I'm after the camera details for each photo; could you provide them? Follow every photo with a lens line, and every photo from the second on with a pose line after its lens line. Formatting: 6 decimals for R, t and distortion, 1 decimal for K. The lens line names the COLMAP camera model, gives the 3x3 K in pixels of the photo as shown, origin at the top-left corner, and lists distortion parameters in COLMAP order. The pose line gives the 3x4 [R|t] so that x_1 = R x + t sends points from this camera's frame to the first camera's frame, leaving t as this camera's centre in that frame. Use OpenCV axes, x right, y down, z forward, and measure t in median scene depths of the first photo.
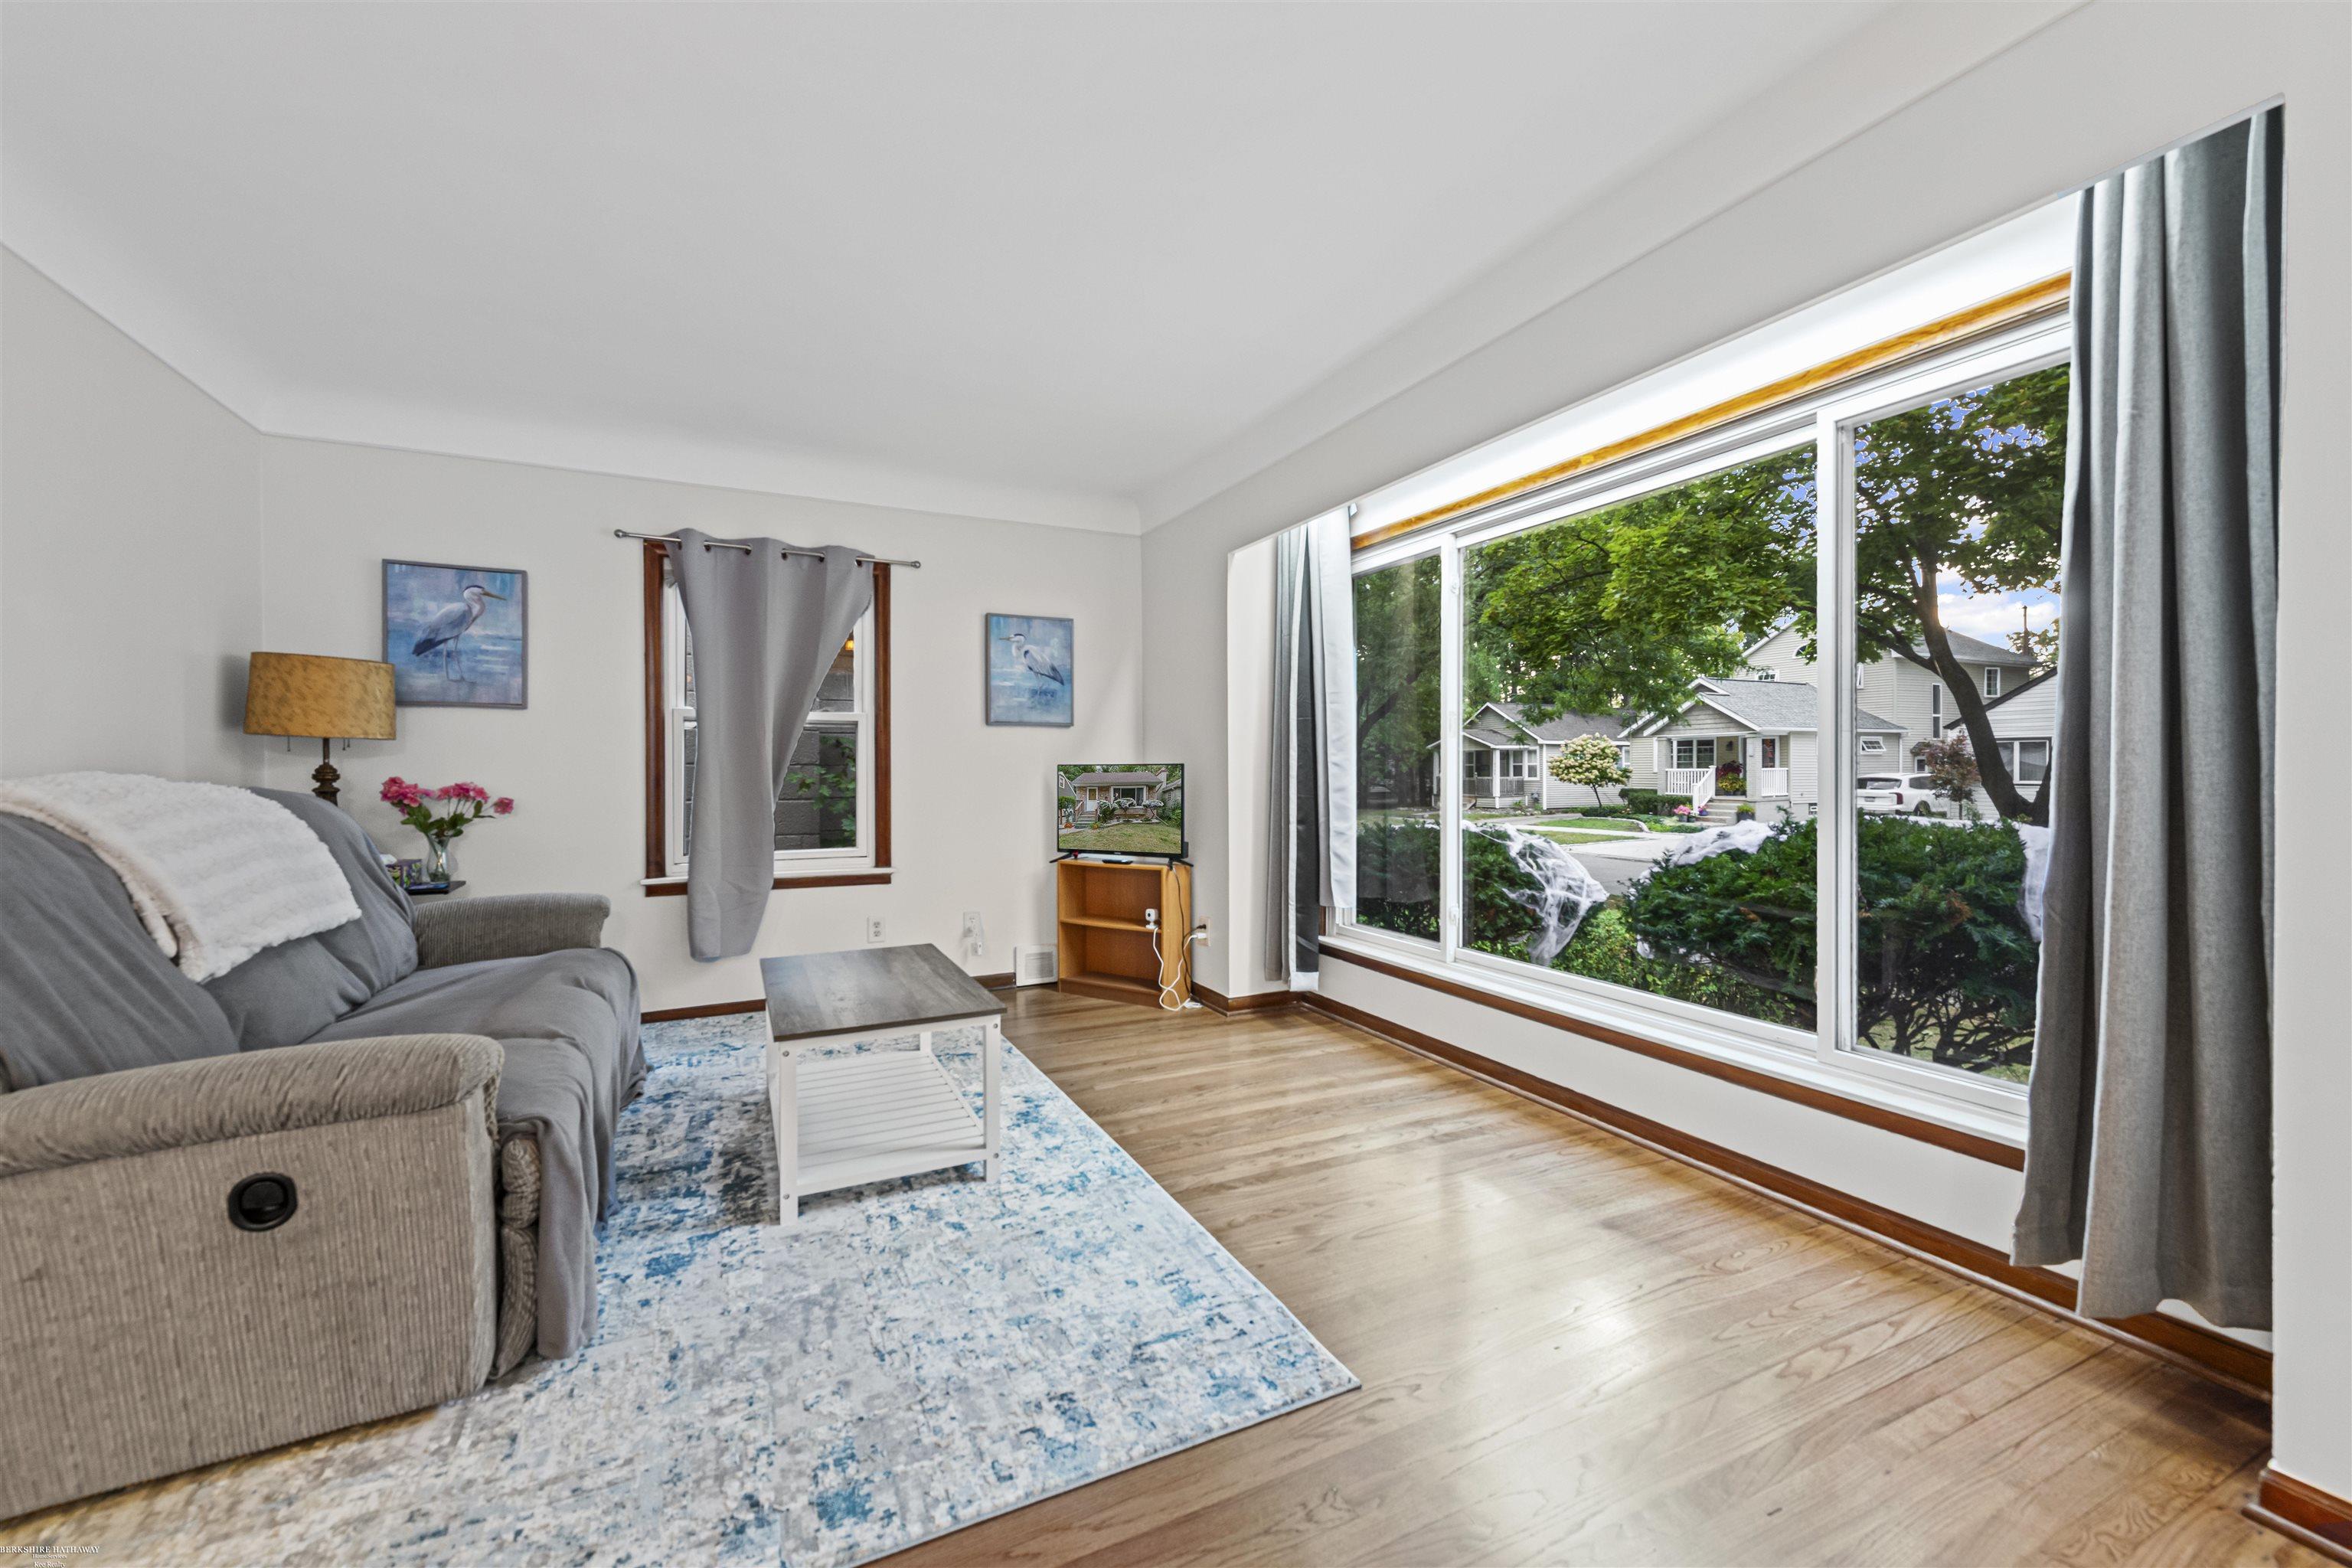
lens RADIAL K [[941.4, 0, 1179.1], [0, 941.4, 779.2], [0, 0, 1]] dist [0.015881, -0.002178]
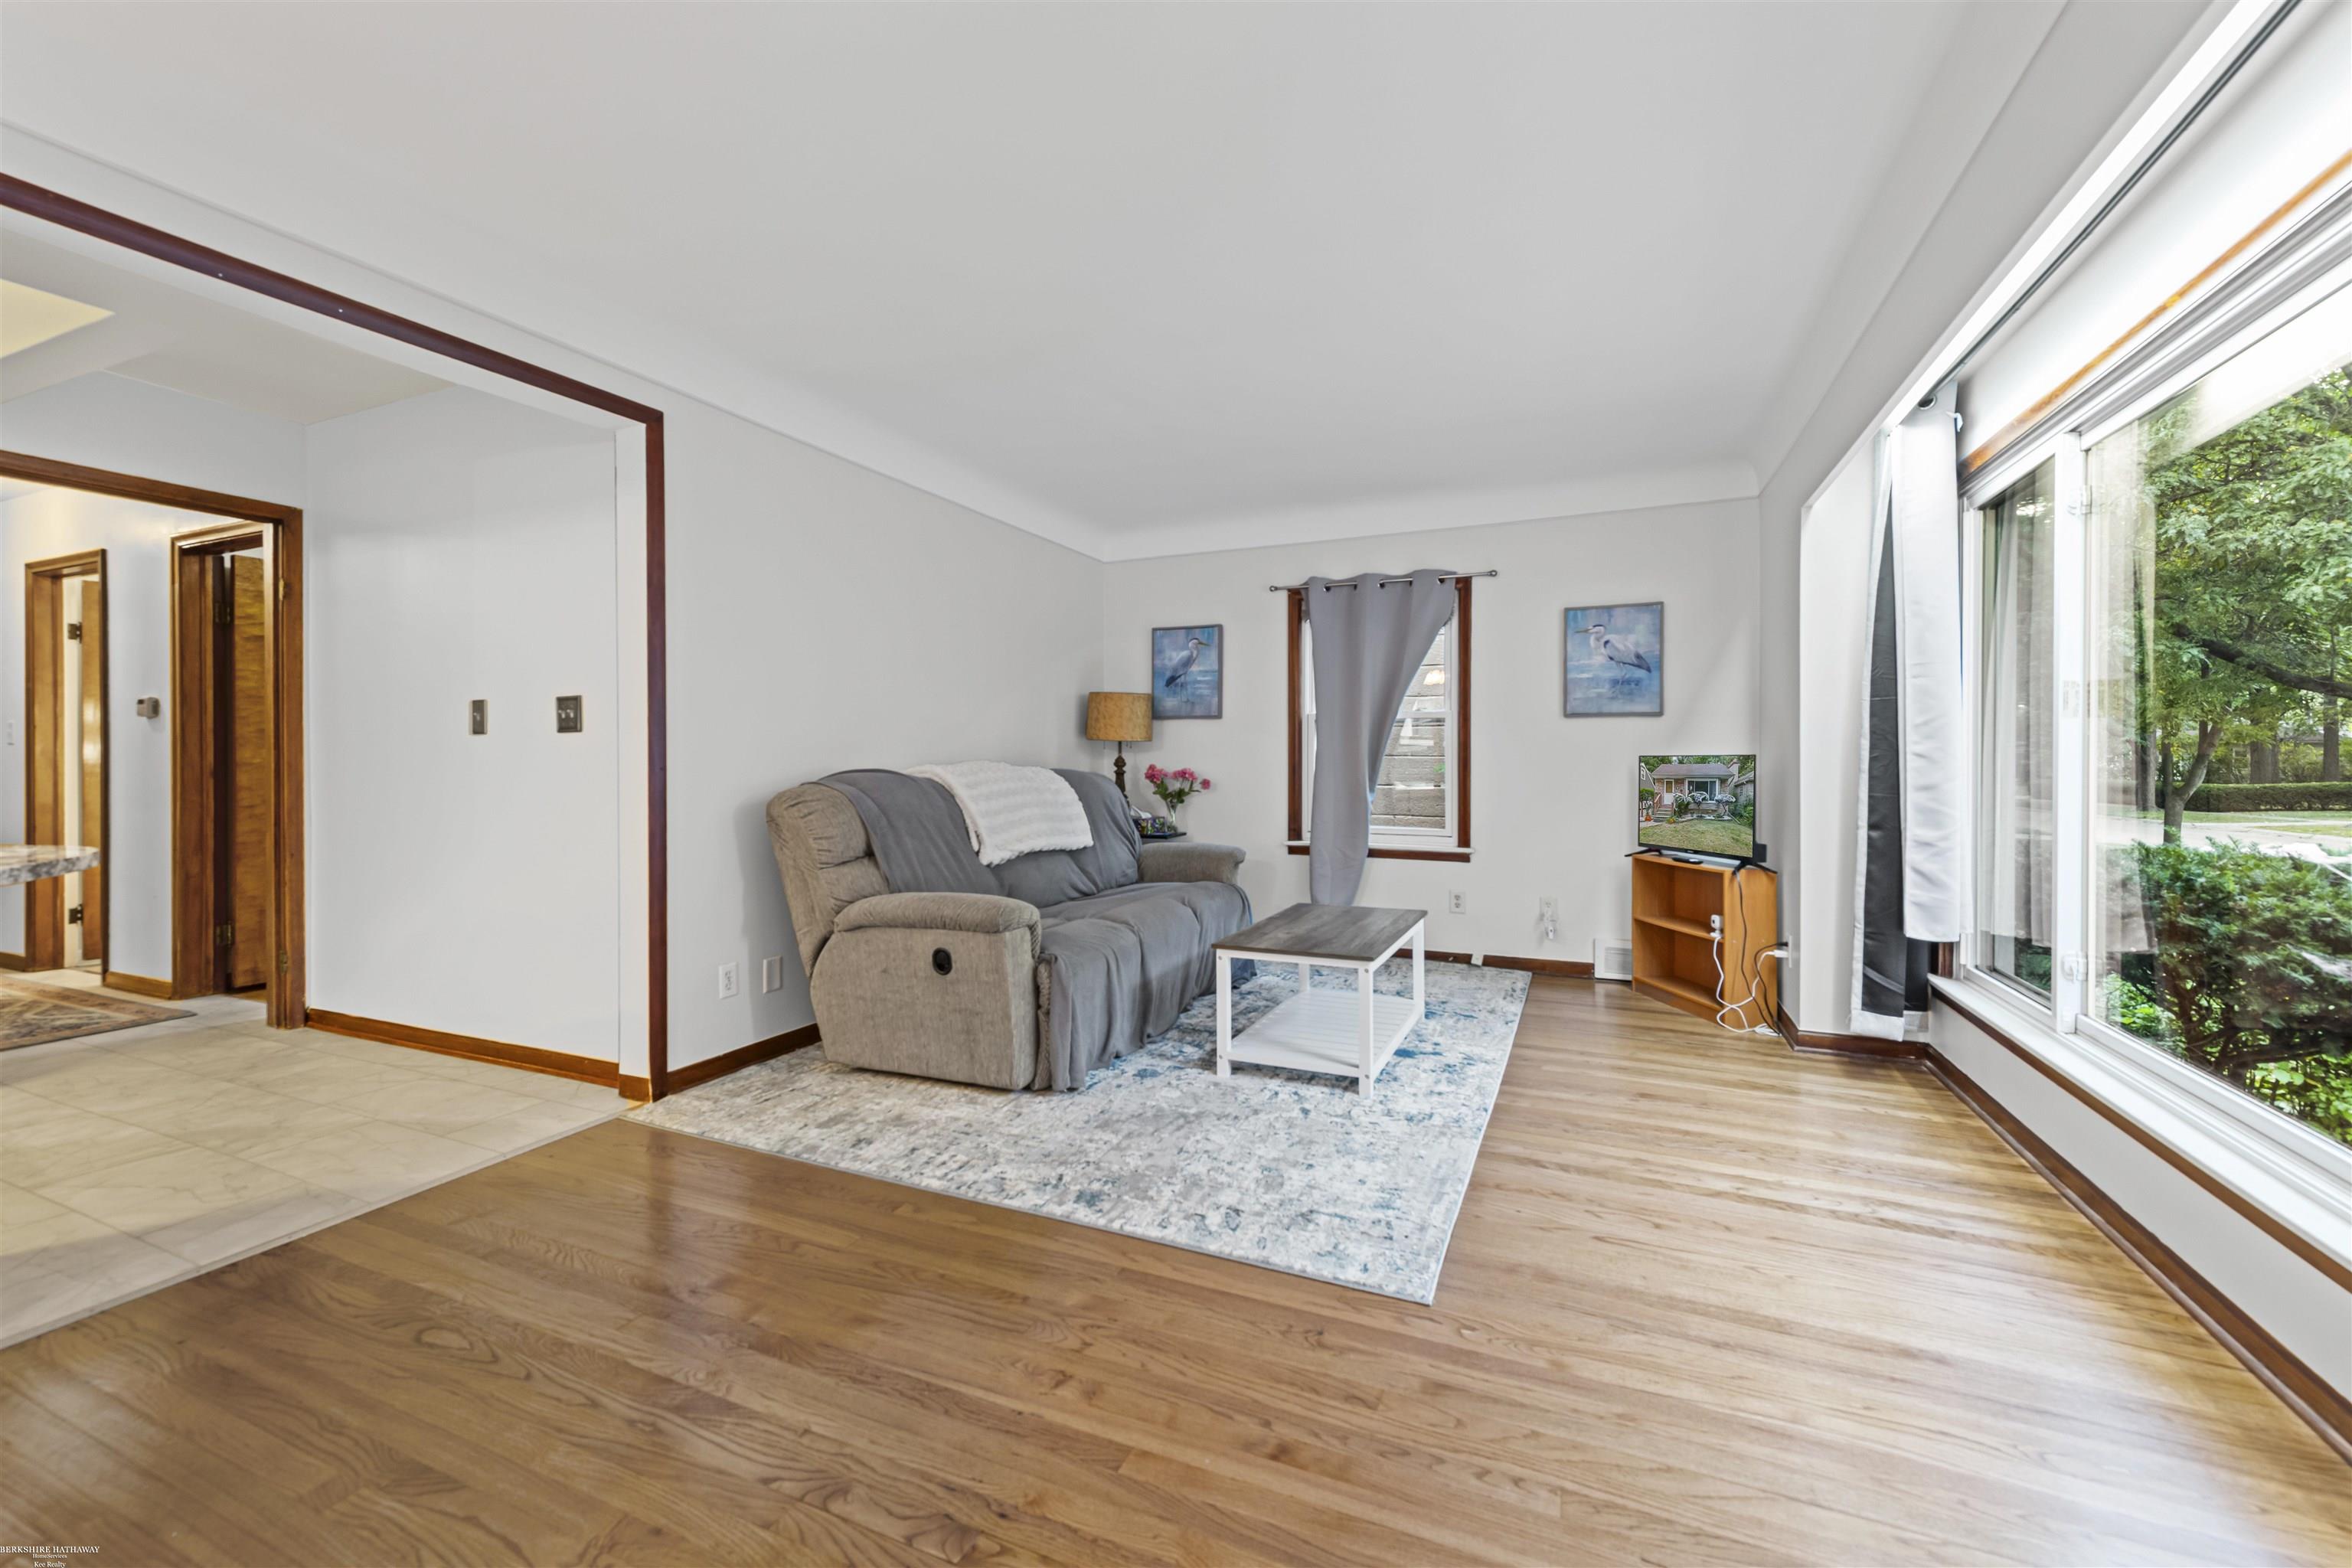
lens RADIAL K [[941.4, 0, 1169.8], [0, 941.4, 769.3], [0, 0, 1]] dist [0.015881, -0.002178]
pose [[0.636136, 0.009845, -0.771514, 0.429277], [-0.009752, 0.999941, 0.004719, -0.001870], [0.771515, 0.004522, 0.636195, 0.017860]]
